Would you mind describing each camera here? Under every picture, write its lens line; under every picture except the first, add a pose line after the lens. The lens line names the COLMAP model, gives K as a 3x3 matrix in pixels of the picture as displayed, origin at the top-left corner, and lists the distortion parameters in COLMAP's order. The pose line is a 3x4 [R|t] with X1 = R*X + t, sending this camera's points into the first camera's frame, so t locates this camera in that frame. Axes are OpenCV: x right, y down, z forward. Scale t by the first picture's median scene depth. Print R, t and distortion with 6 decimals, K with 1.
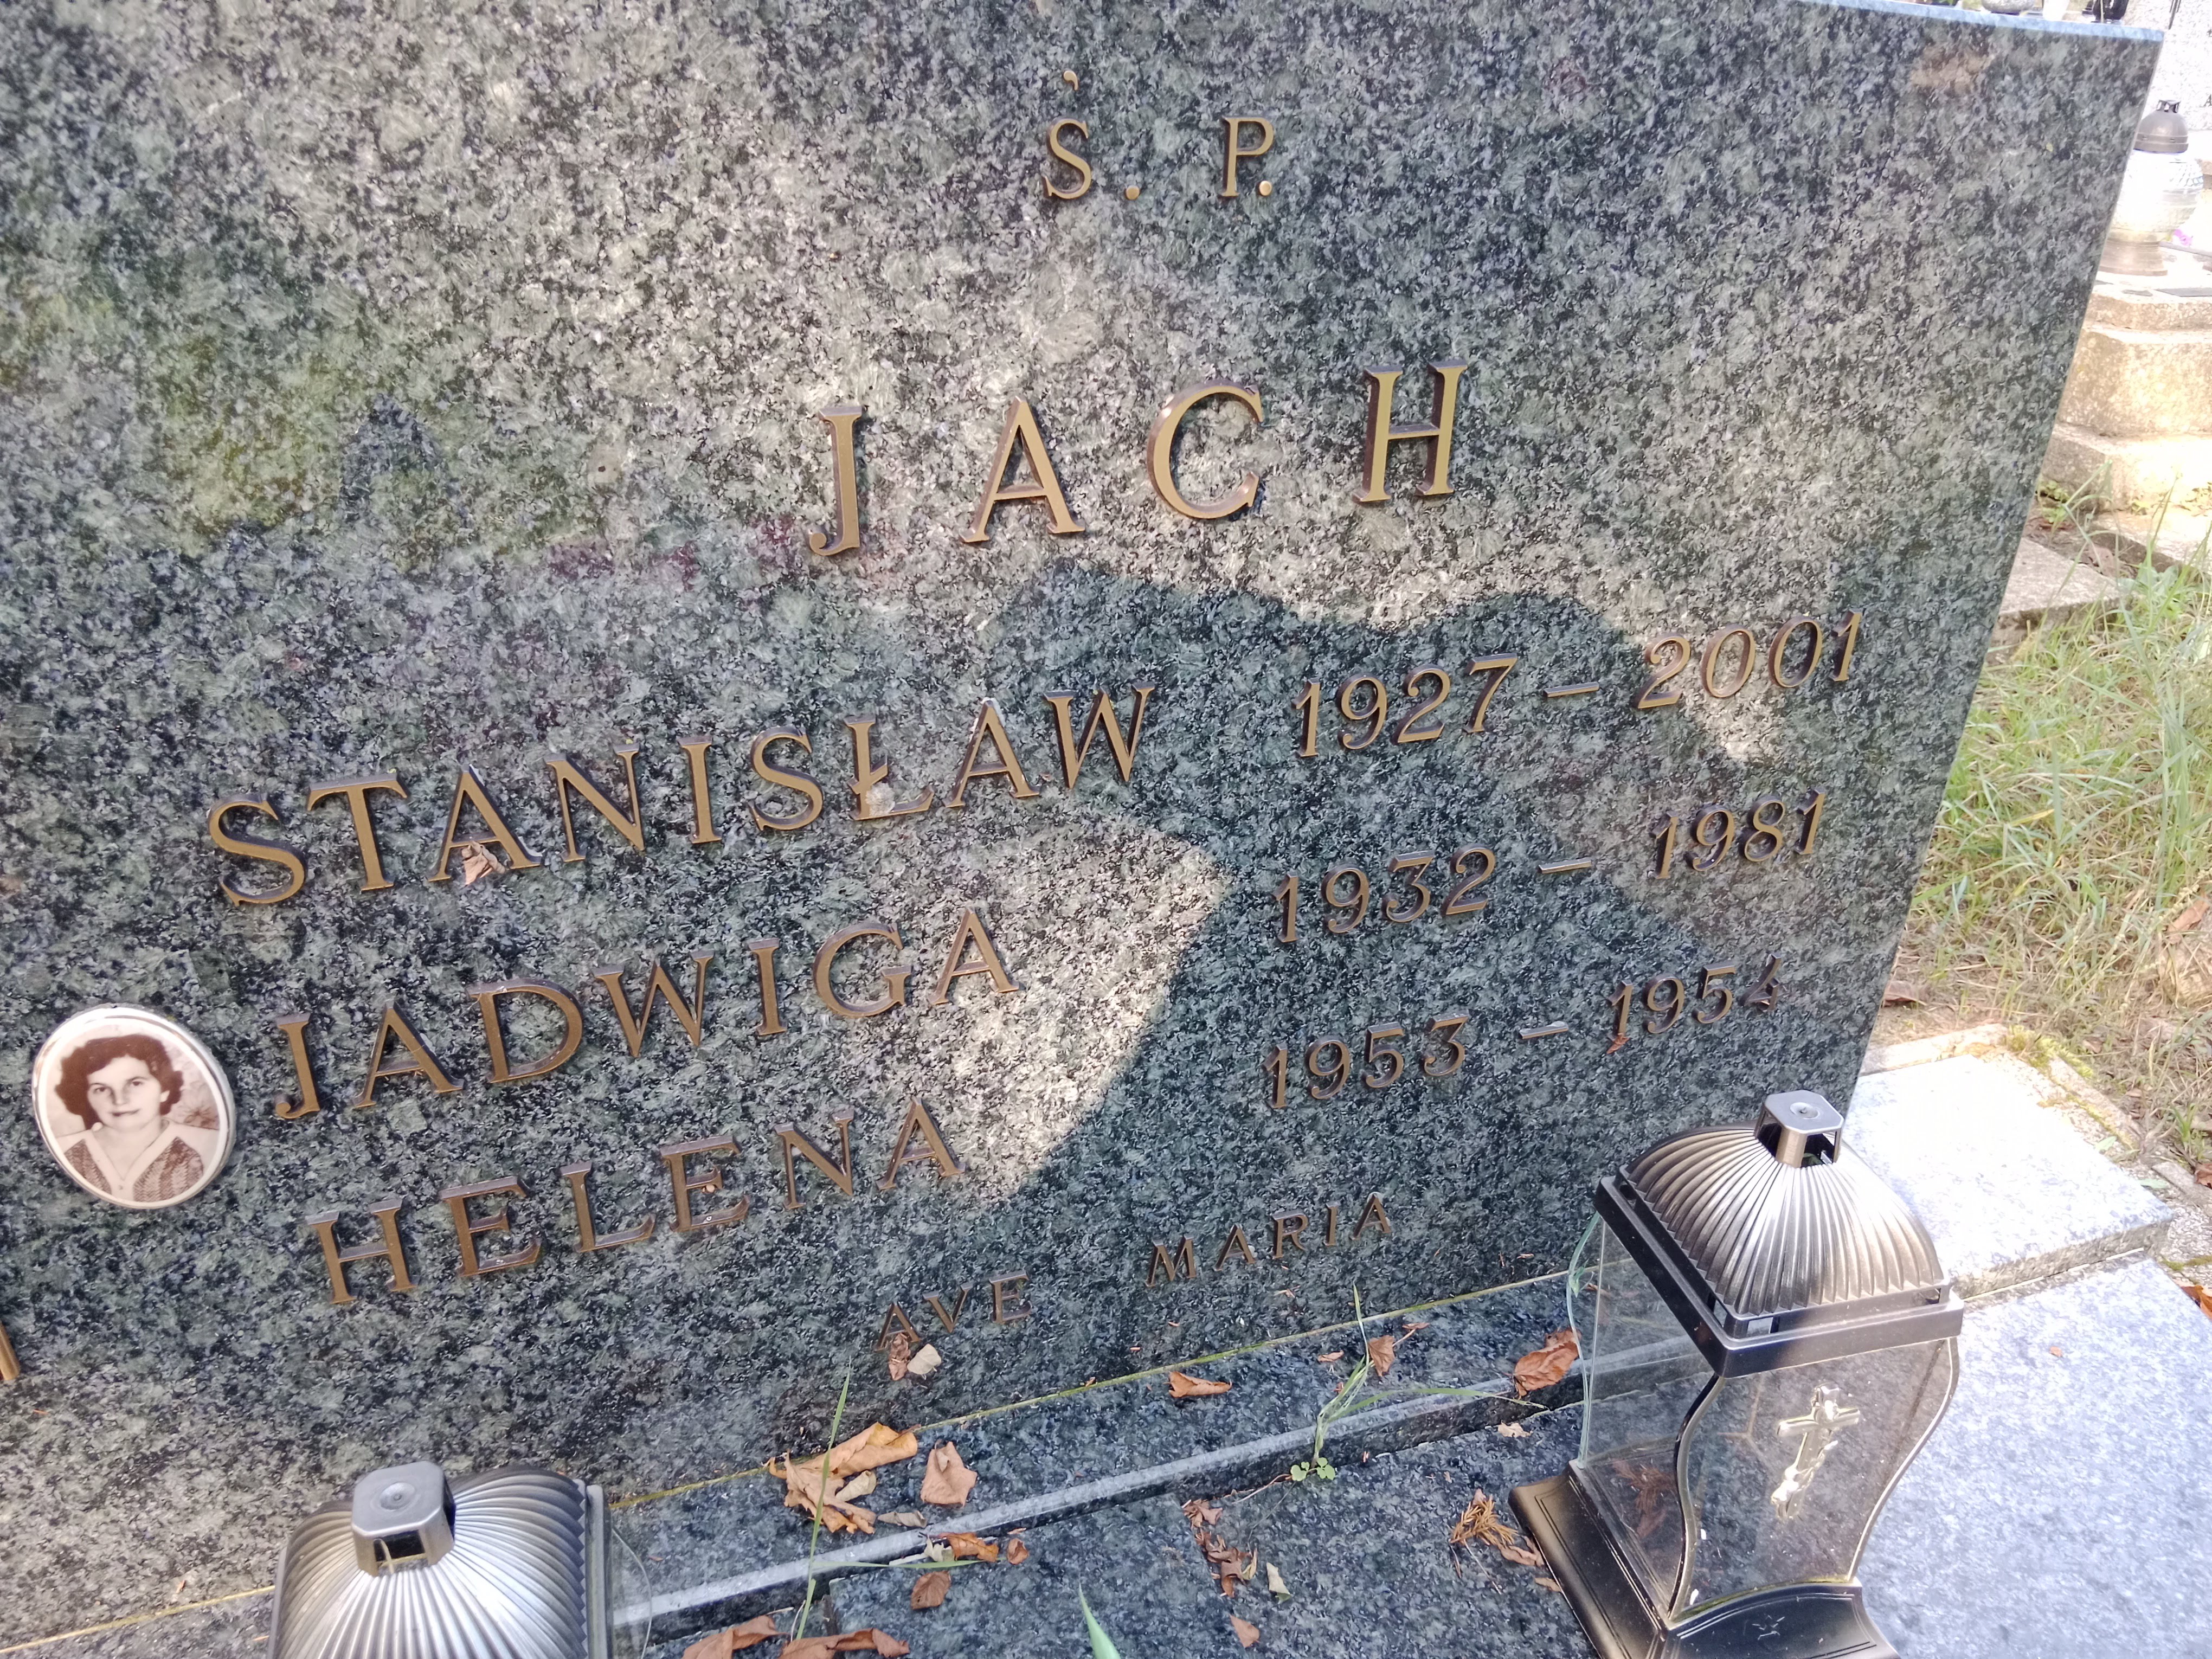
lens RADIAL K [[1696.6, 0, 1118.9], [0, 1696.6, 814.2], [0, 0, 1]] dist [0.055887, -0.092718]
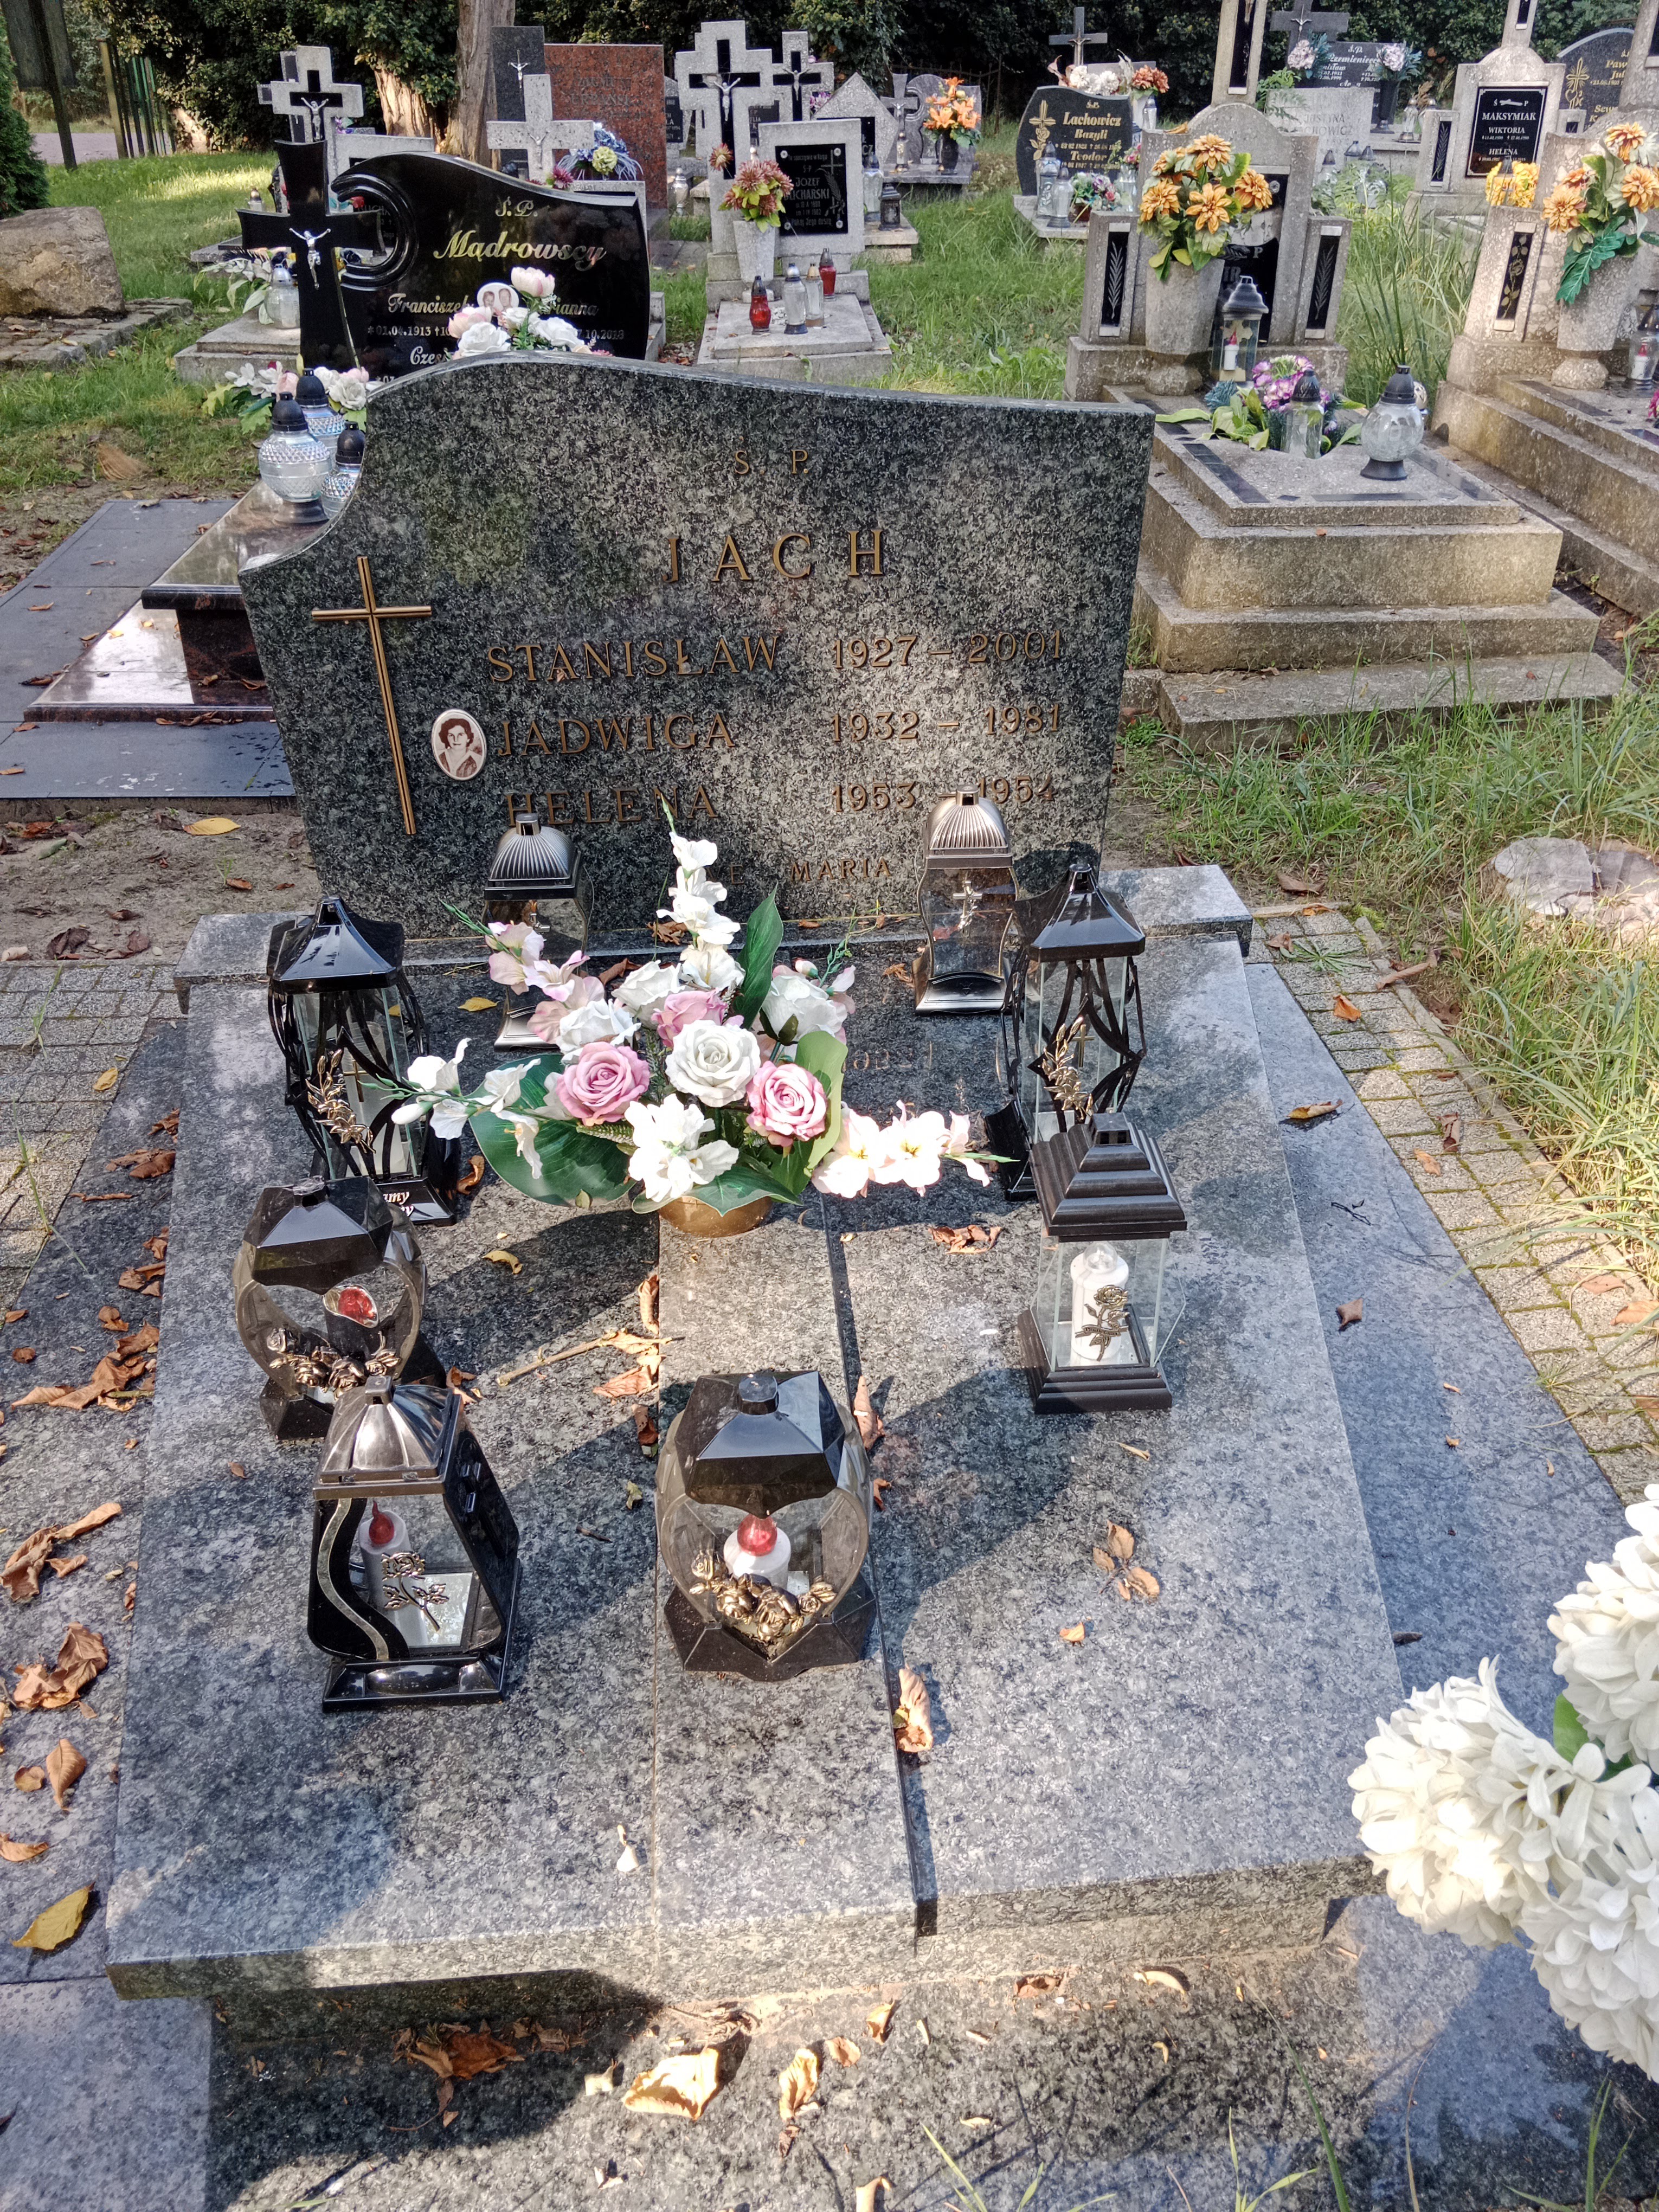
lens RADIAL K [[1696.6, 0, 840.5], [0, 1696.6, 1112.8], [0, 0, 1]] dist [0.055887, -0.092718]
pose [[0.971687, 0.112658, -0.207684, 0.881783], [-0.090410, 0.989394, 0.113692, 0.422233], [0.218290, -0.091696, 0.971566, -2.049944]]
